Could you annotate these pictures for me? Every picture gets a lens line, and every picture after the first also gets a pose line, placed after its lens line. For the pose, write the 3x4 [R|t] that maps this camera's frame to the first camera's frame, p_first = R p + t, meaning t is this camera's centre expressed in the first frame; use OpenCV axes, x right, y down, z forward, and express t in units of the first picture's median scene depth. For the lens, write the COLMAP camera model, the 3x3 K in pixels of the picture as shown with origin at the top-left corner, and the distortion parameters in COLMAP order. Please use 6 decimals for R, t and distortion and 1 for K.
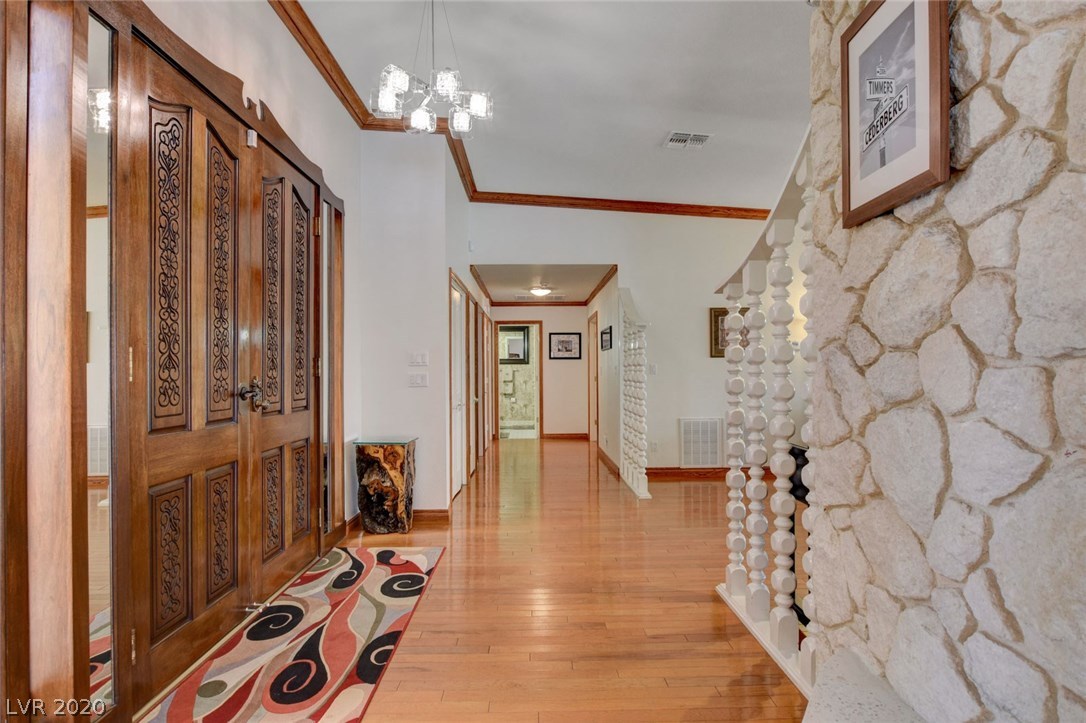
lens RADIAL K [[588.4, 0, 544.0], [0, 588.4, 366.1], [0, 0, 1]] dist [-0.001875, 0.000046]
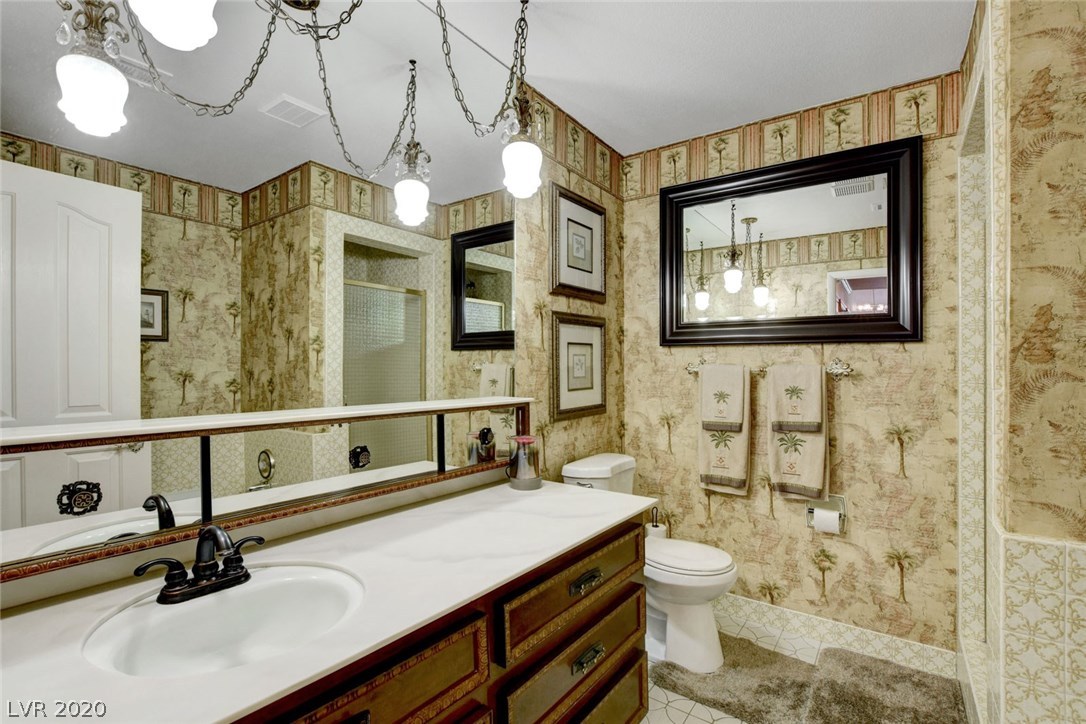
lens RADIAL K [[481.5, 0, 545.6], [0, 481.5, 363.8], [0, 0, 1]] dist [-0.029253, 0.002229]
pose [[0.787604, 0.002628, -0.616176, -0.028048], [0.001689, 0.999978, 0.006424, 0.002643], [0.616180, -0.006100, 0.787582, 0.811061]]
